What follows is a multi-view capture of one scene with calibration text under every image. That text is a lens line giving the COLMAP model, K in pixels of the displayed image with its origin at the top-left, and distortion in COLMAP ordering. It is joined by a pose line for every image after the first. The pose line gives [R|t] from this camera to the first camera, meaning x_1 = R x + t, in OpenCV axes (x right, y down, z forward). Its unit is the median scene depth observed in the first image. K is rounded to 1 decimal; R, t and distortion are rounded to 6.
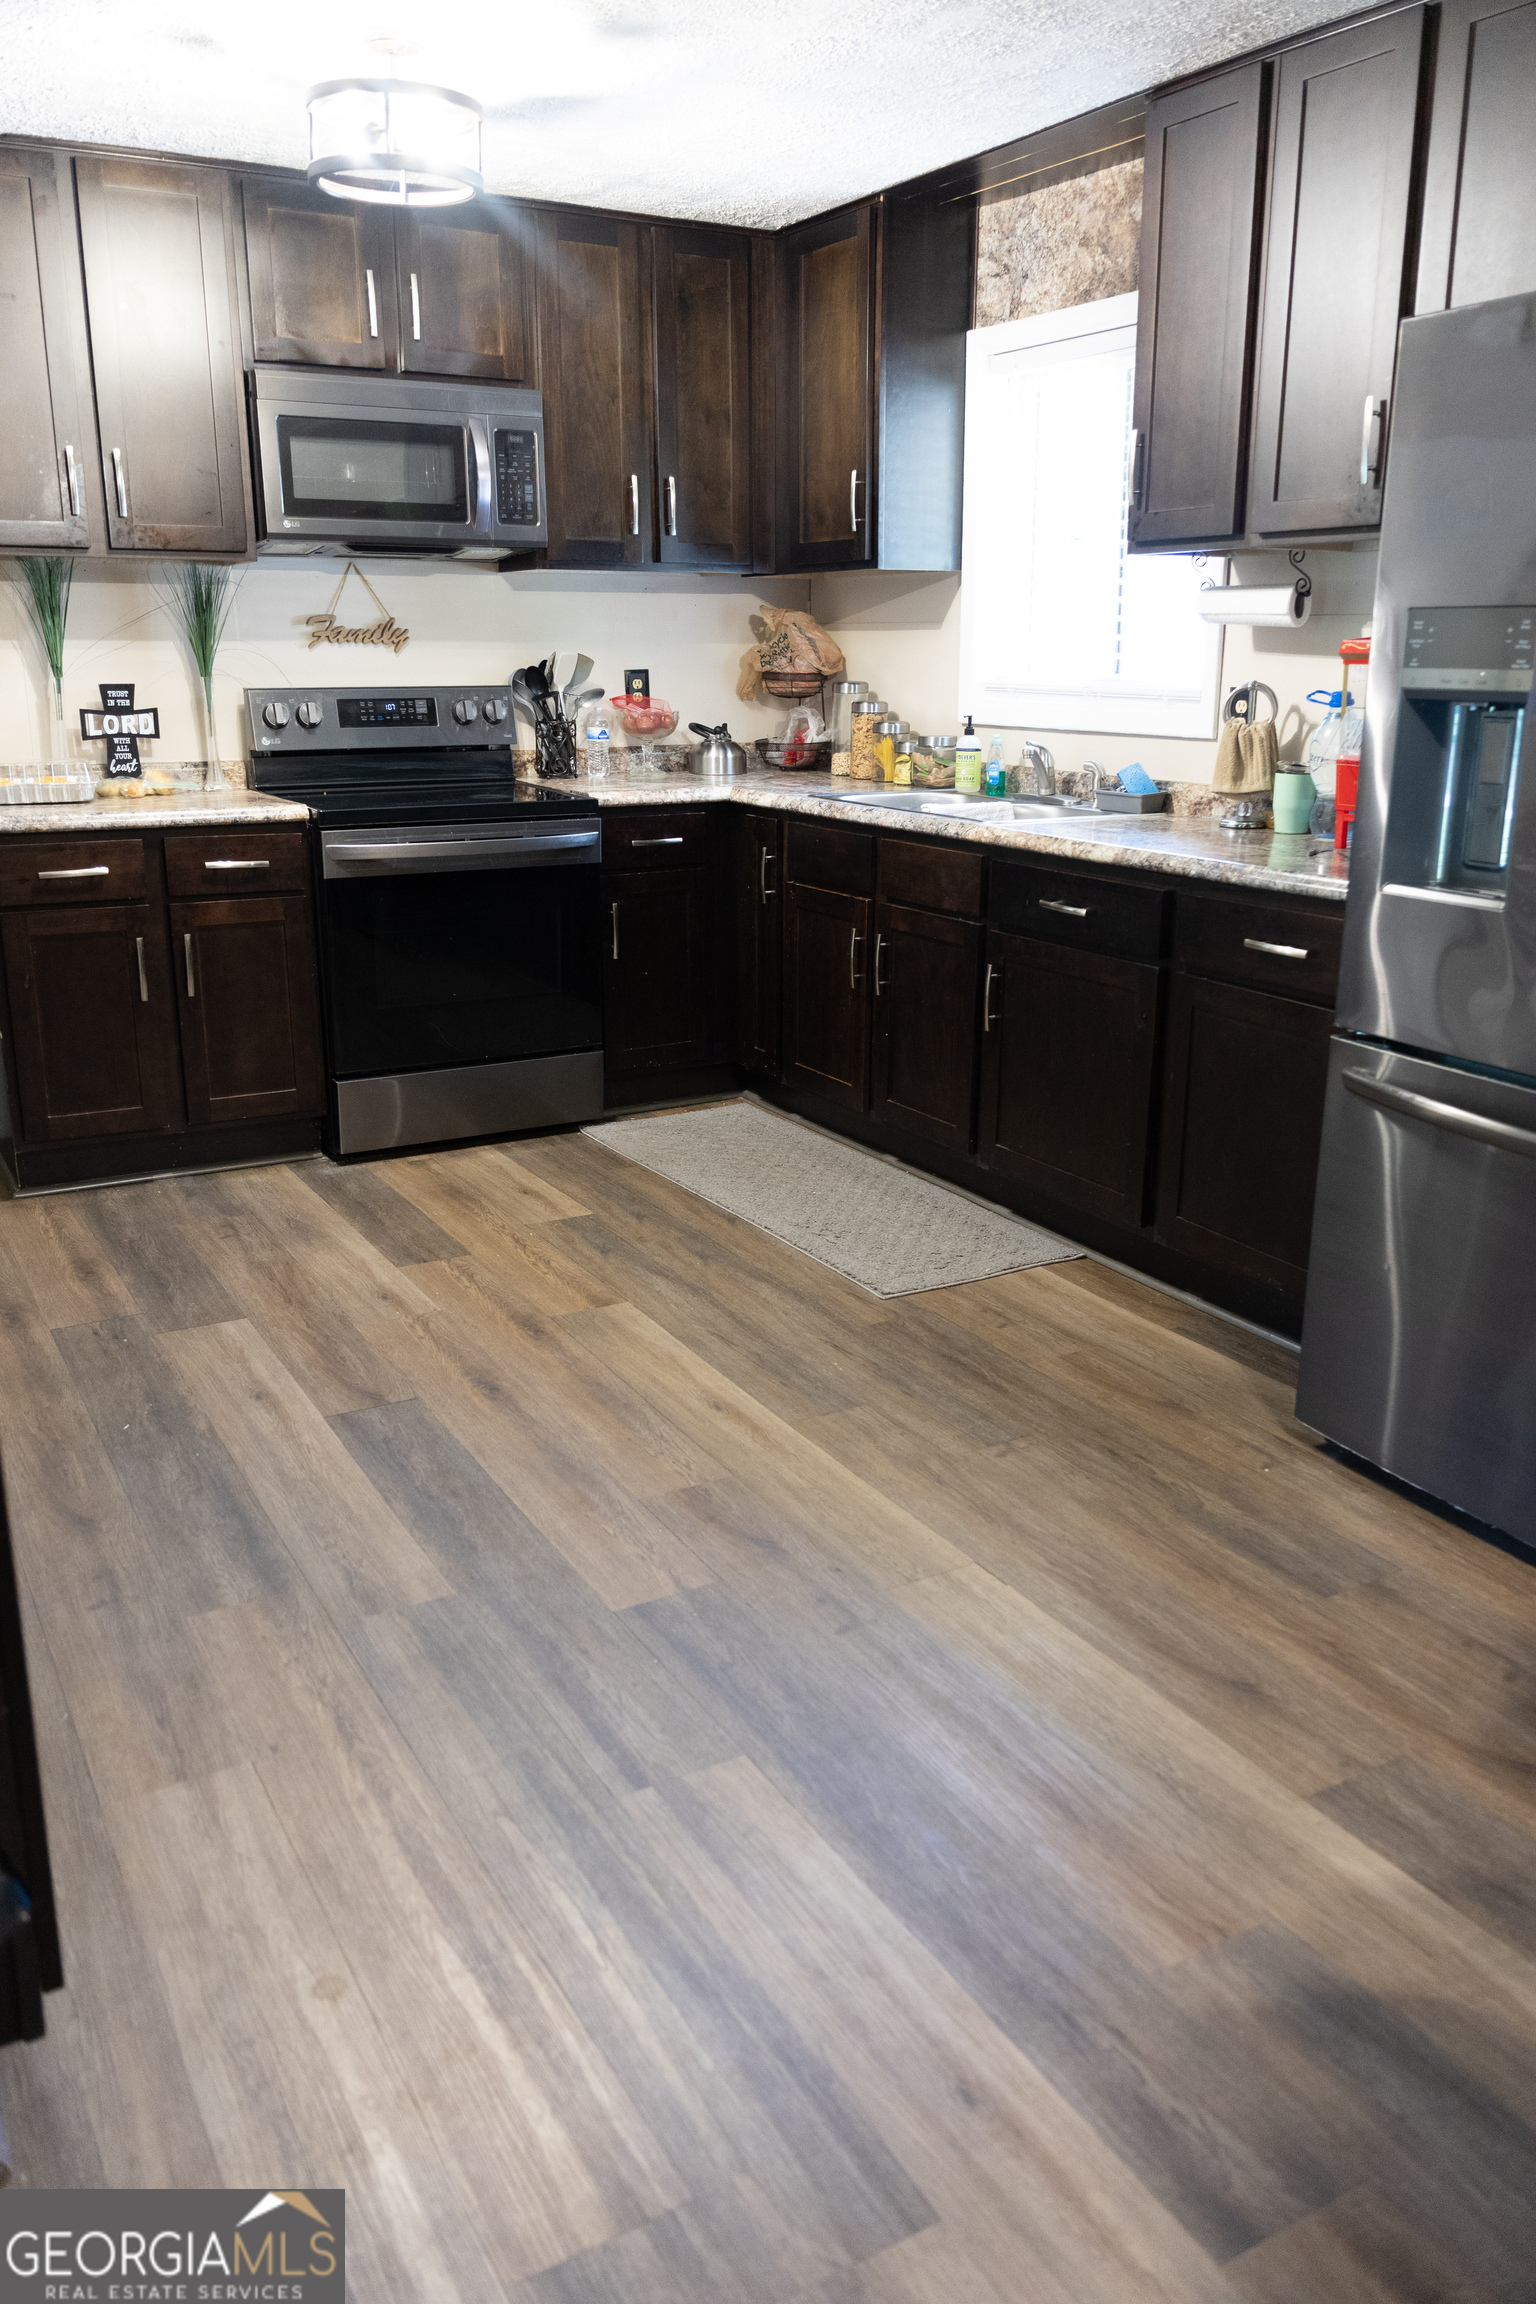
lens RADIAL K [[1762.1, 0, 768.0], [0, 1762.1, 1152.0], [0, 0, 1]] dist [-0.002881, 0.009523]
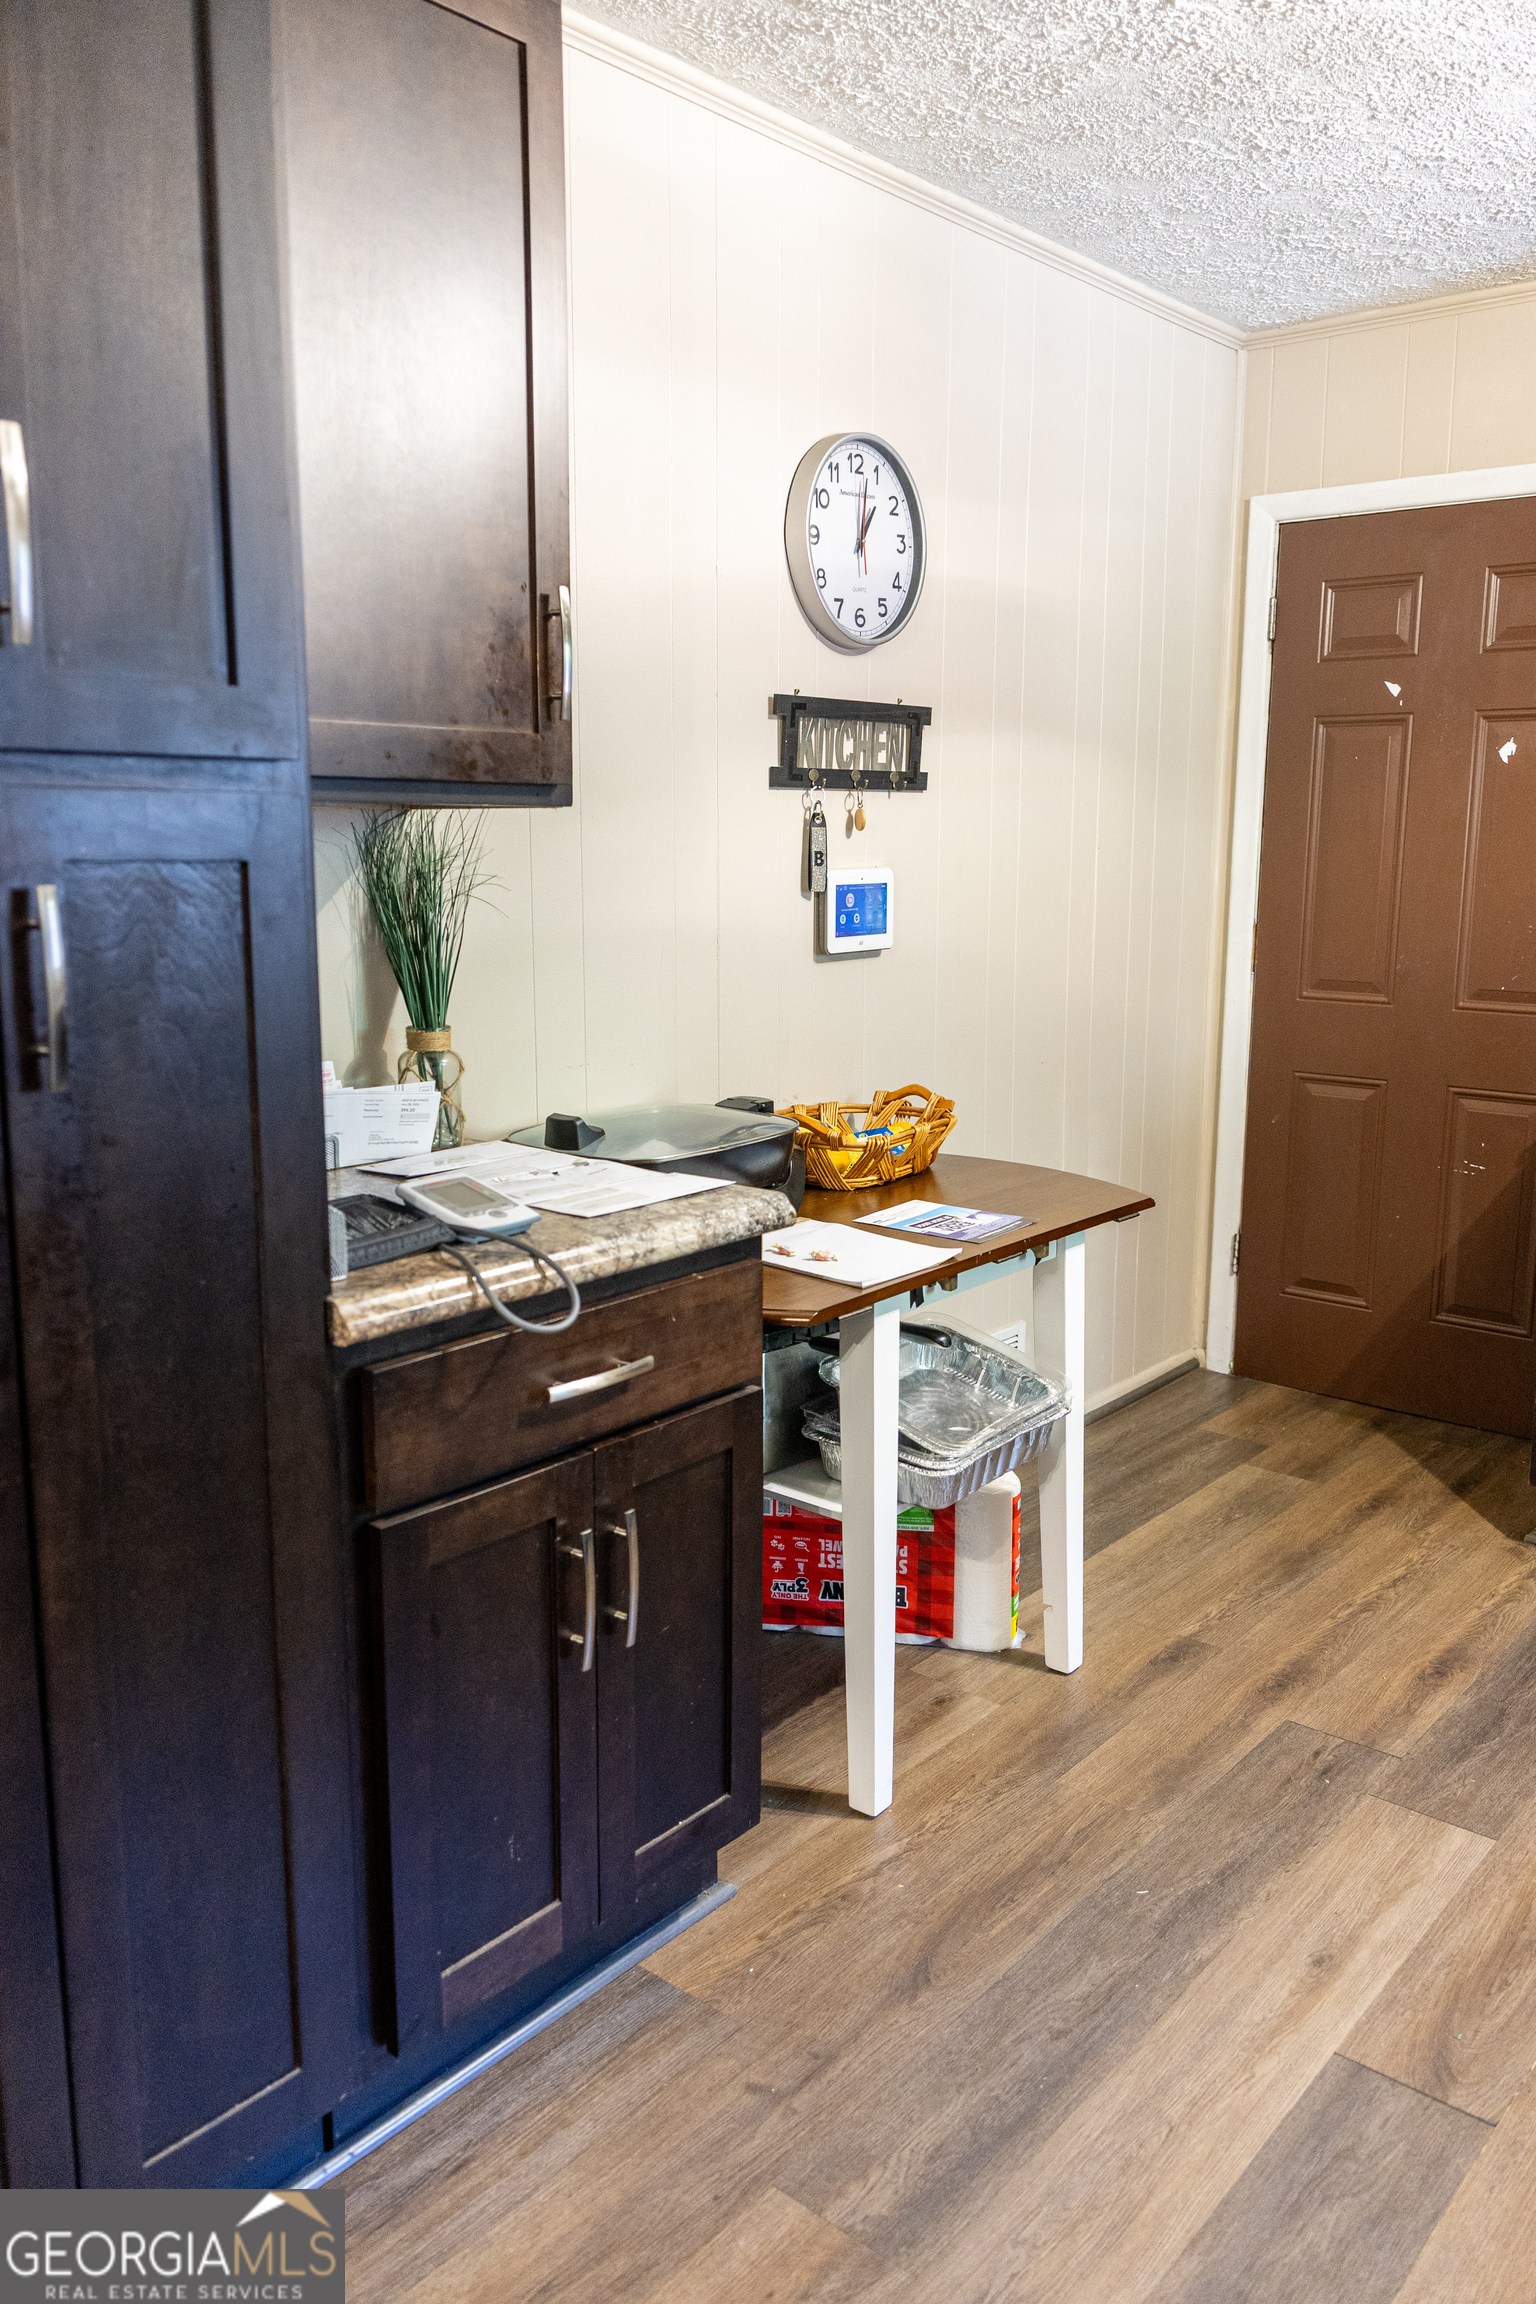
lens RADIAL K [[1762.1, 0, 768.0], [0, 1762.1, 1152.0], [0, 0, 1]] dist [-0.002881, 0.009523]
pose [[0.343880, 0.175271, -0.922511, 0.203383], [-0.261257, 0.961494, 0.085290, -0.158949], [0.901937, 0.211683, 0.376429, 0.482511]]
